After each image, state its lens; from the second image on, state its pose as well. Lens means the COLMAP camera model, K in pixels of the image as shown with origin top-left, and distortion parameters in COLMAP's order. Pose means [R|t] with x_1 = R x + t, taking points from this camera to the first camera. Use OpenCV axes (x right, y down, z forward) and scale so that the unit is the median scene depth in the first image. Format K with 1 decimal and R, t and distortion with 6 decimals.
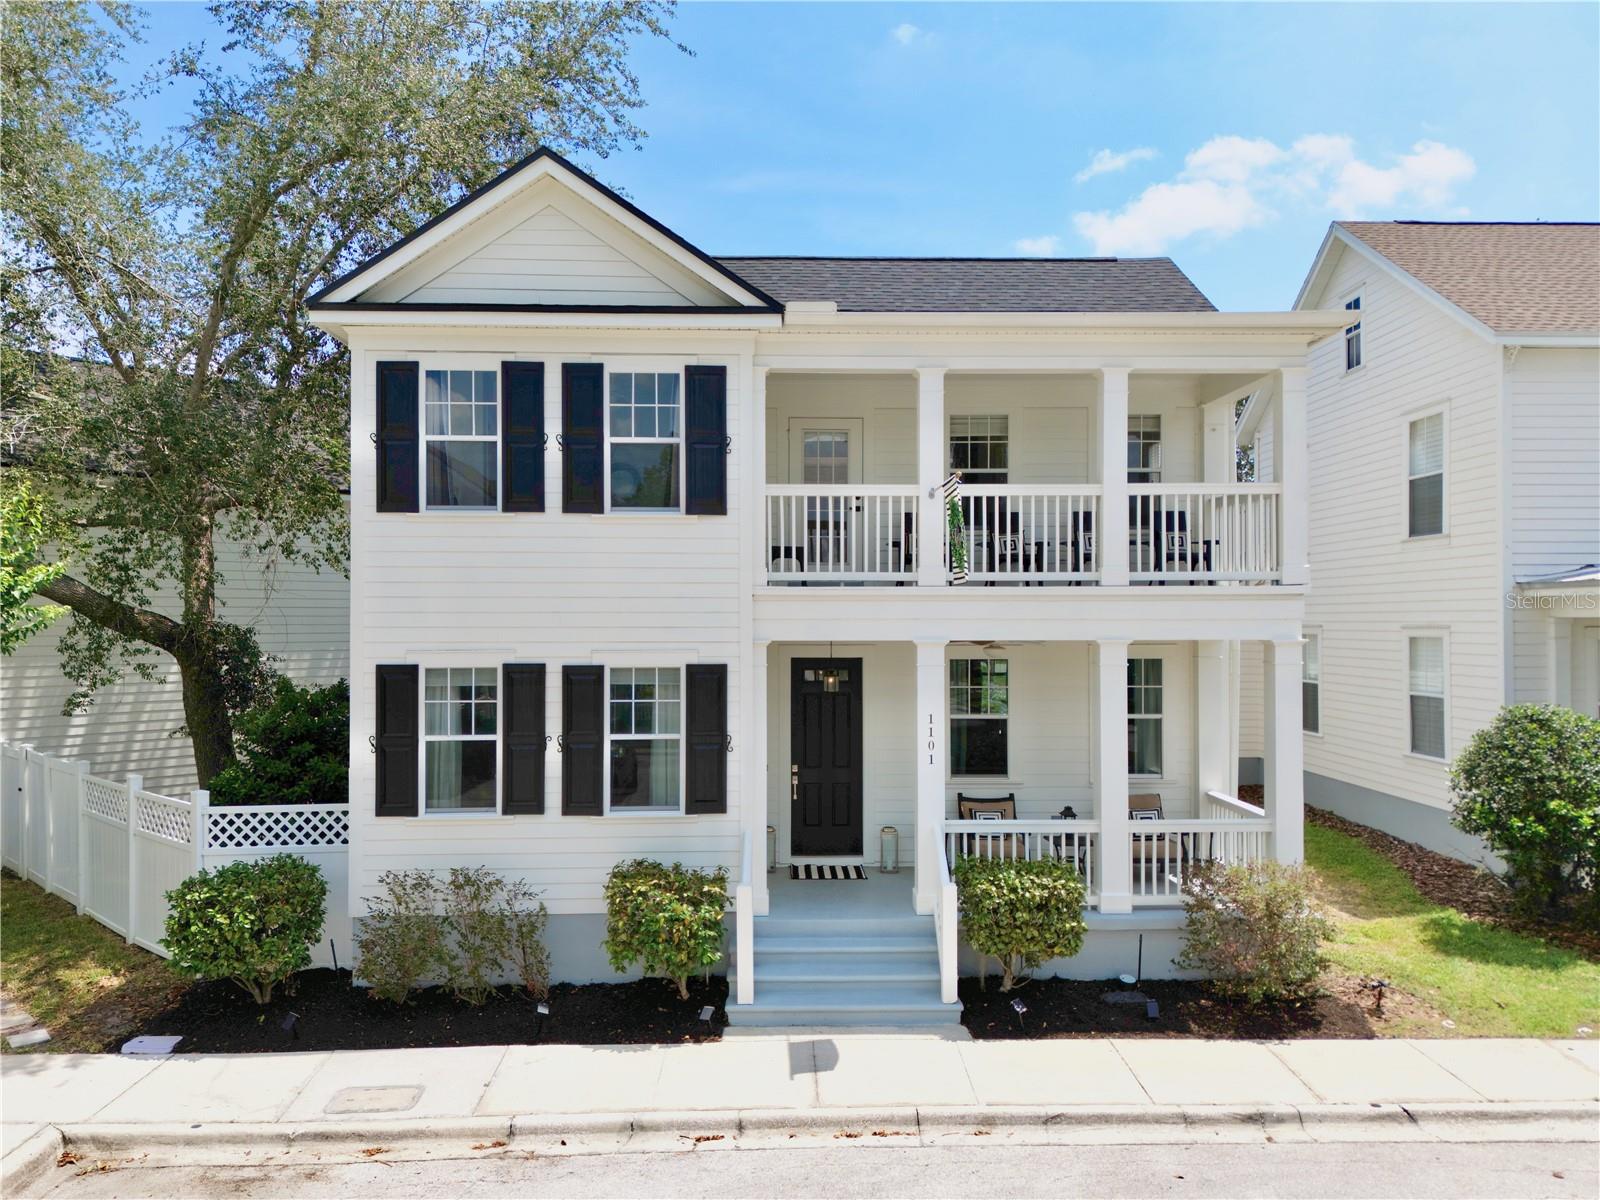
lens RADIAL K [[1179.7, 0, 797.8], [0, 1179.7, 602.4], [0, 0, 1]] dist [0.061430, -0.053629]
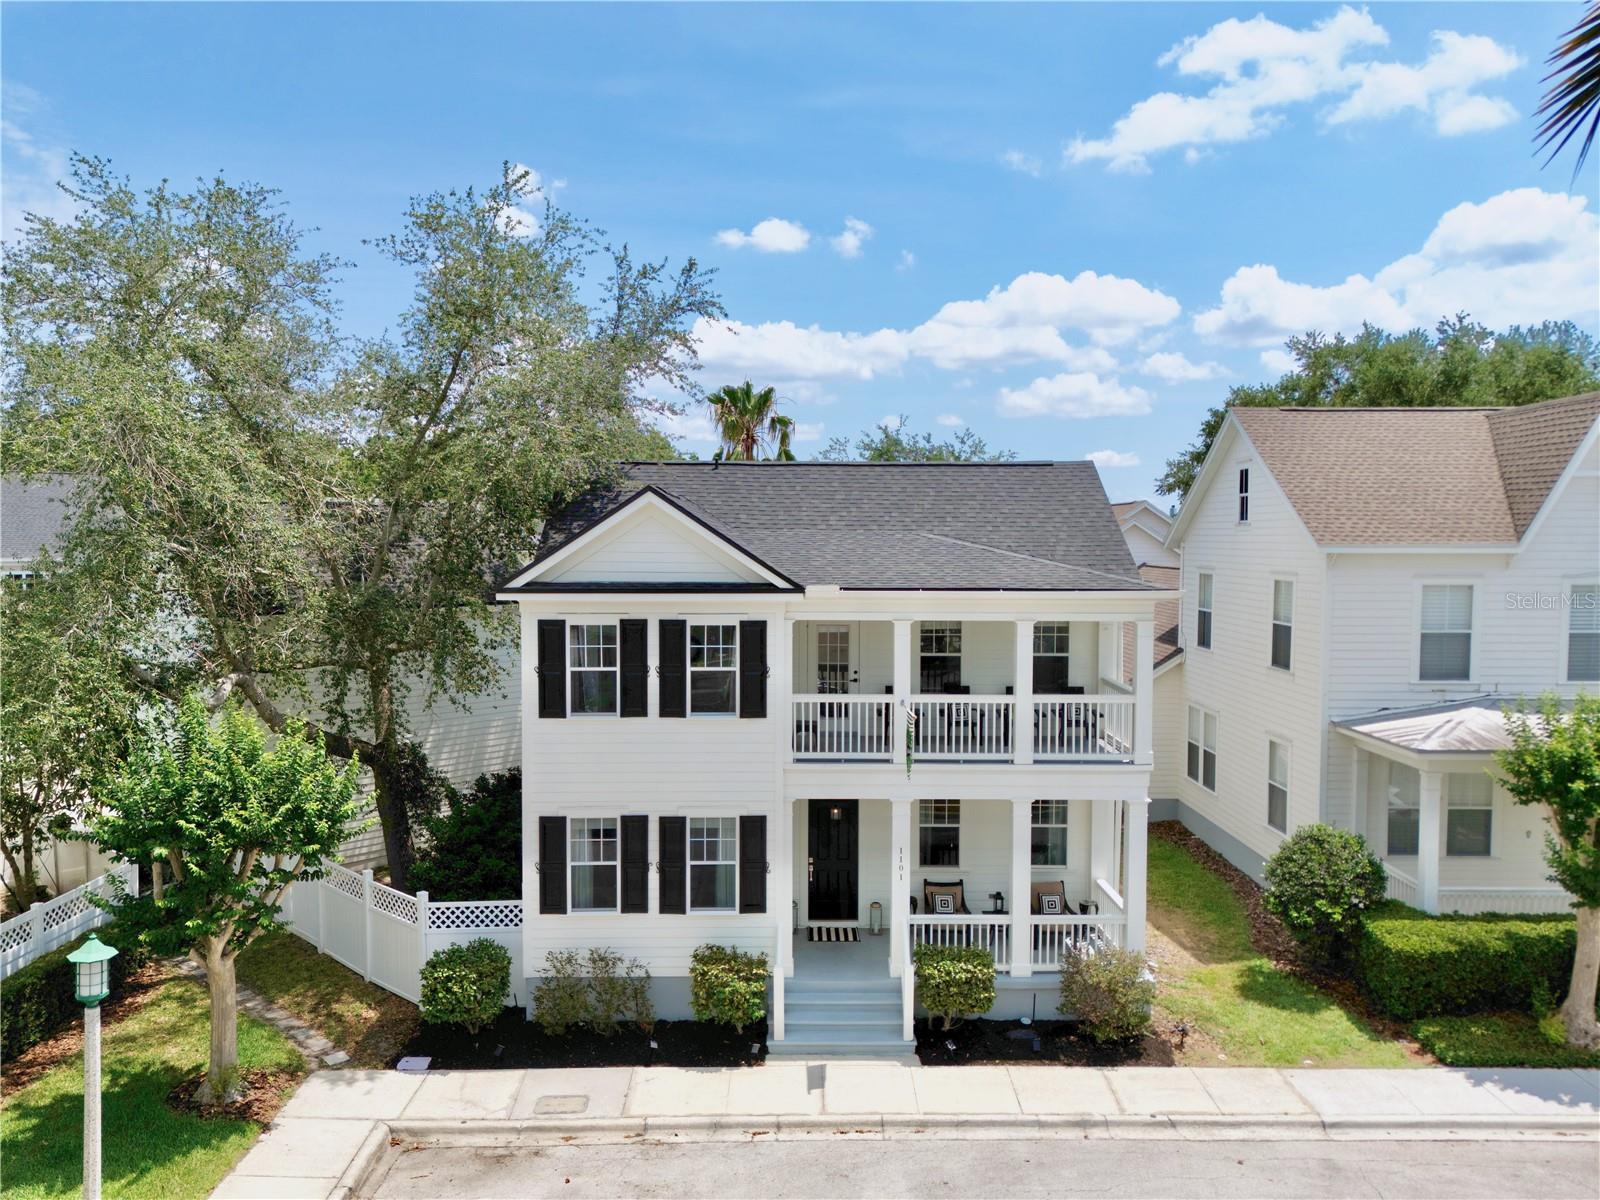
lens RADIAL K [[1179.7, 0, 797.8], [0, 1179.7, 599.8], [0, 0, 1]] dist [0.061430, -0.053629]
pose [[0.999906, 0.004913, -0.012800, -0.001704], [-0.004013, 0.997583, 0.069366, -0.335764], [0.013110, -0.069308, 0.997509, -0.507570]]
